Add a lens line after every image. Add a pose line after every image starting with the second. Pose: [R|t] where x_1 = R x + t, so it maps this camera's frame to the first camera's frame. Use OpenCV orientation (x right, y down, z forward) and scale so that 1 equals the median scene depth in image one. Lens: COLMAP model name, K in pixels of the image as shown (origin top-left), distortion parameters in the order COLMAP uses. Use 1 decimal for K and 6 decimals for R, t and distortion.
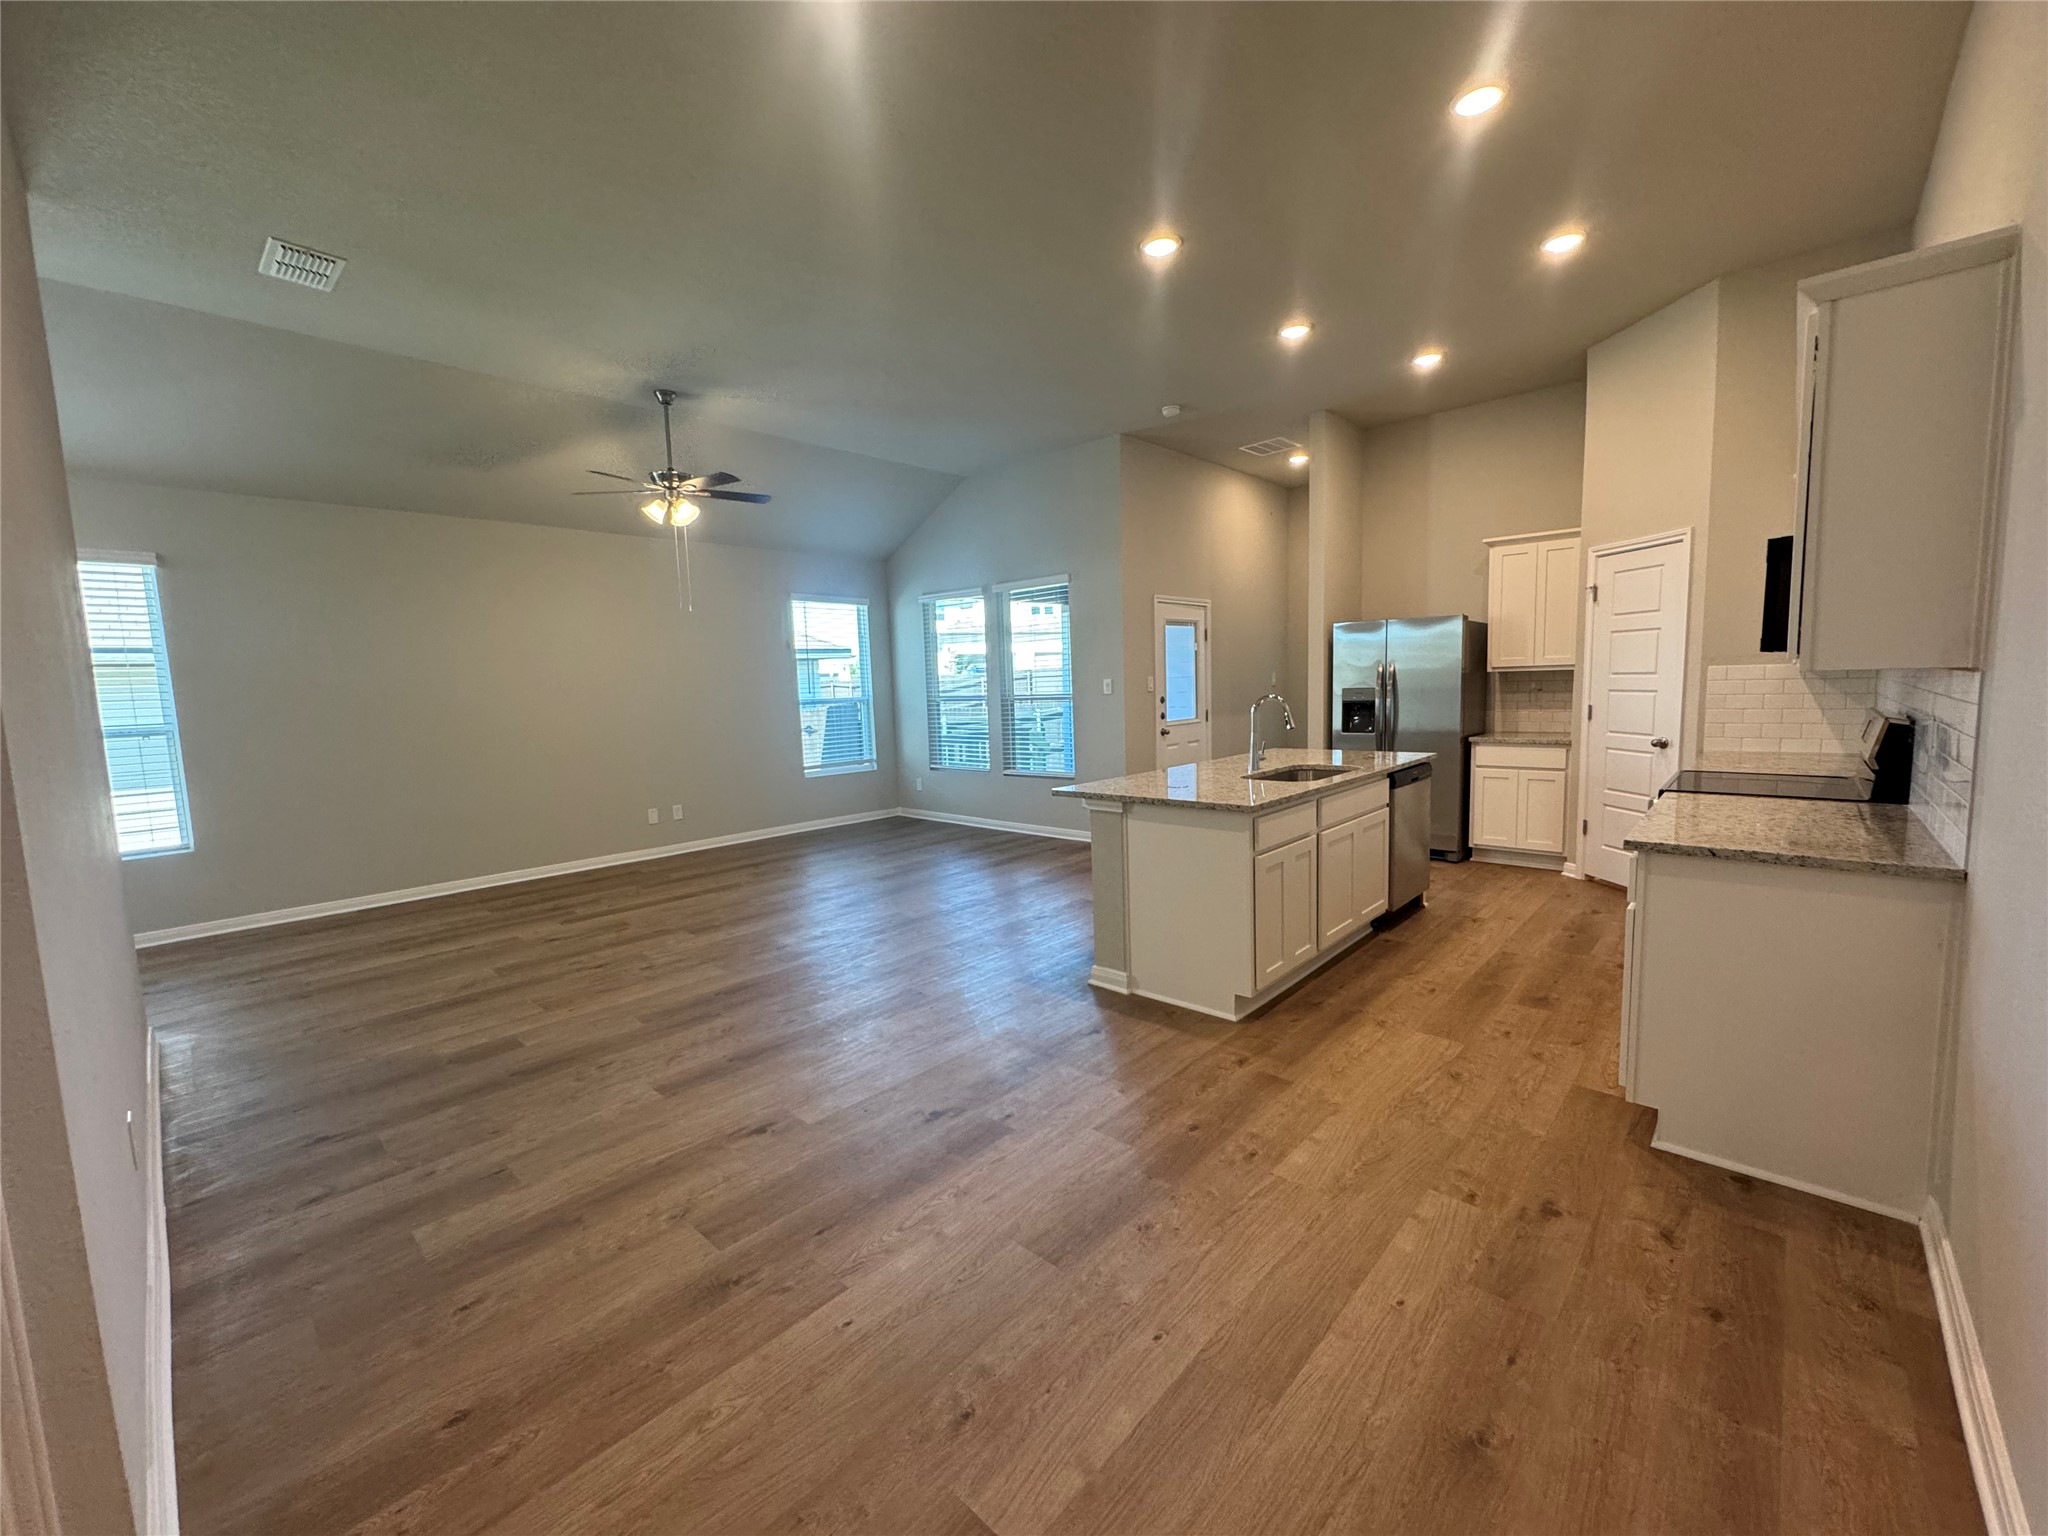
lens RADIAL K [[819.4, 0, 1023.1], [0, 819.4, 767.2], [0, 0, 1]] dist [-0.002958, -0.000127]
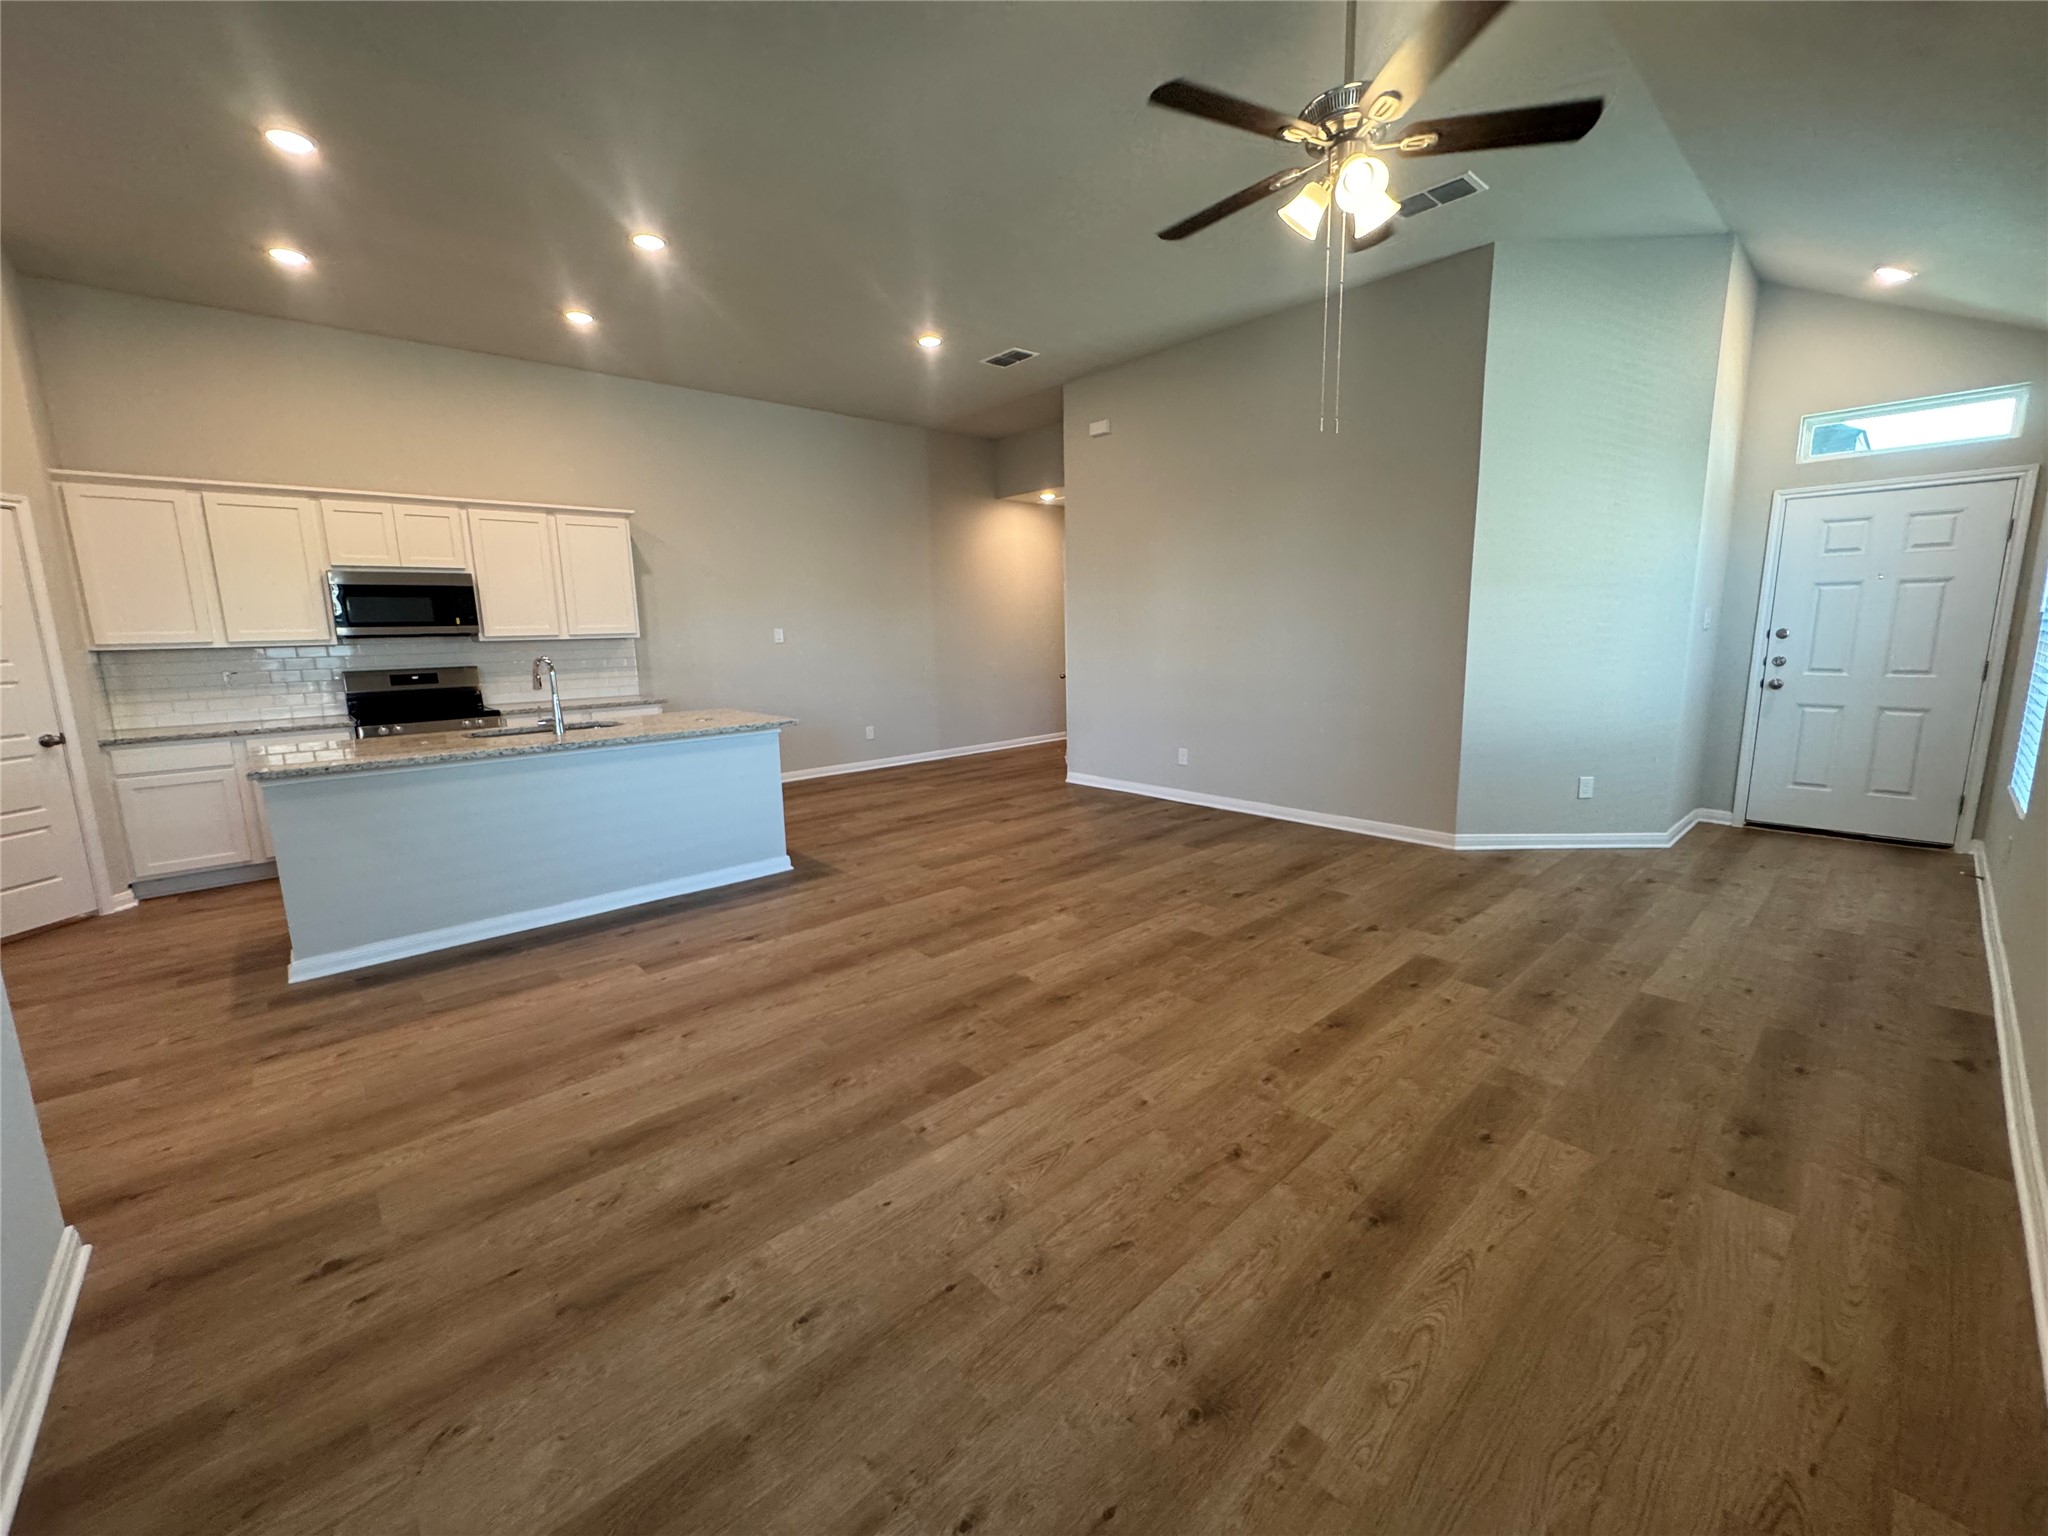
lens RADIAL K [[819.4, 0, 1023.1], [0, 819.4, 767.2], [0, 0, 1]] dist [-0.002958, -0.000127]
pose [[-0.995024, 0.039001, 0.091681, -0.279290], [0.062384, 0.961371, 0.268095, -0.145990], [-0.077683, 0.272480, -0.959020, 1.509873]]
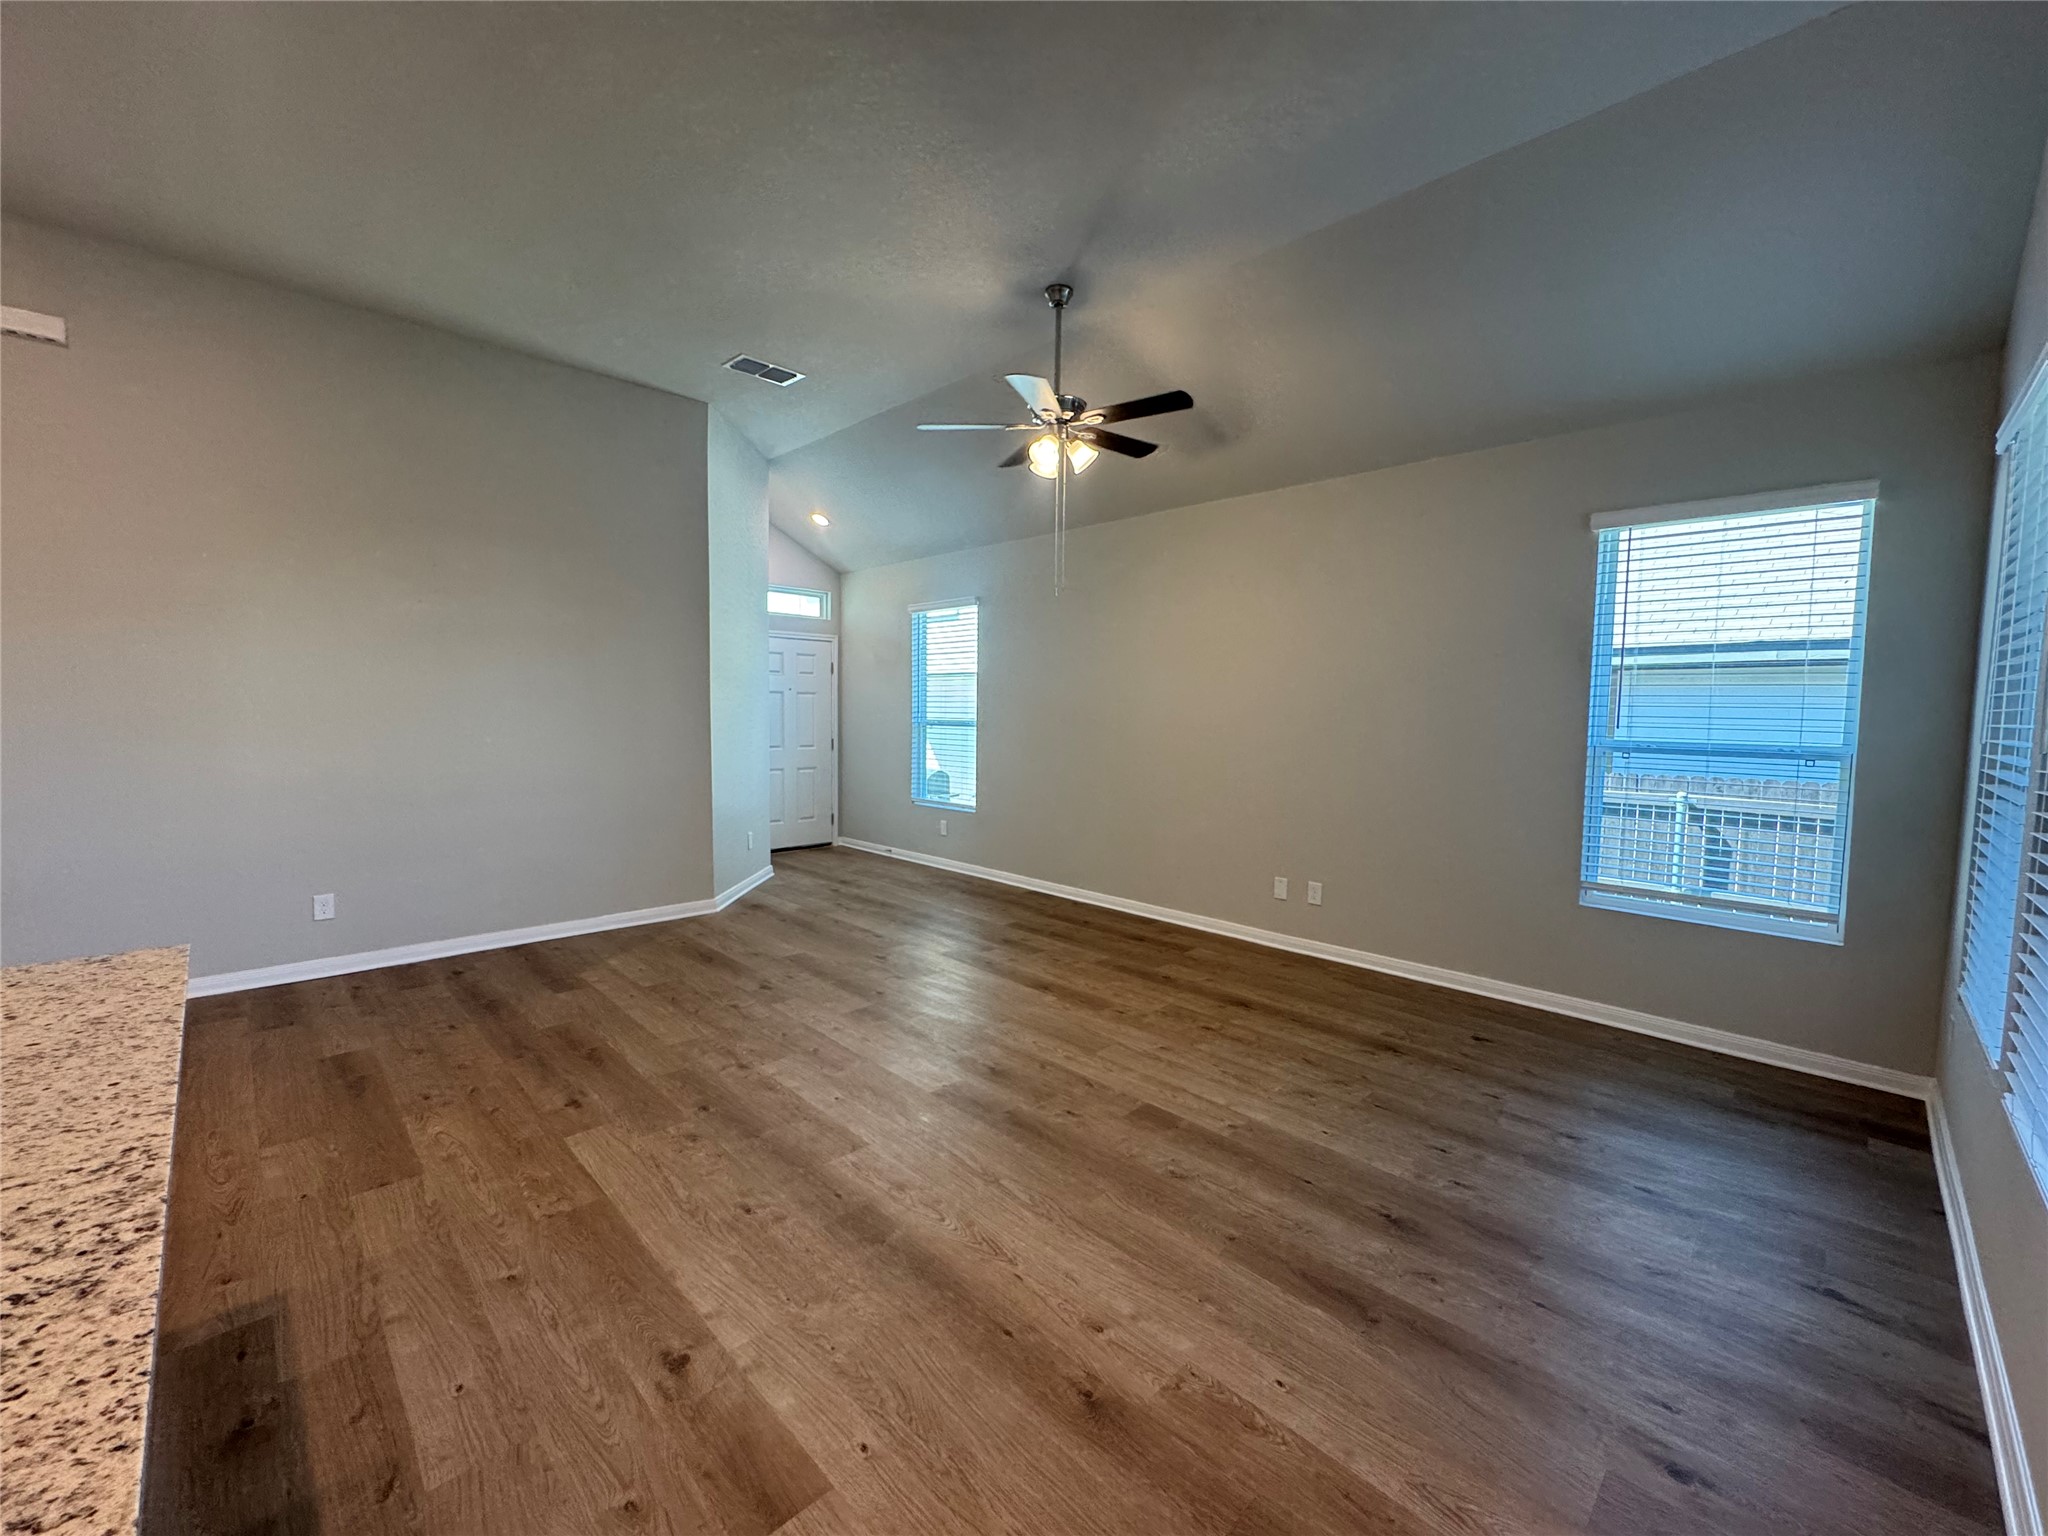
lens RADIAL K [[819.4, 0, 1023.1], [0, 819.4, 767.2], [0, 0, 1]] dist [-0.002958, -0.000127]
pose [[-0.045260, 0.101037, -0.993853, 0.310361], [-0.116615, 0.987536, 0.105705, -0.115785], [0.992145, 0.120682, -0.032914, 1.019125]]
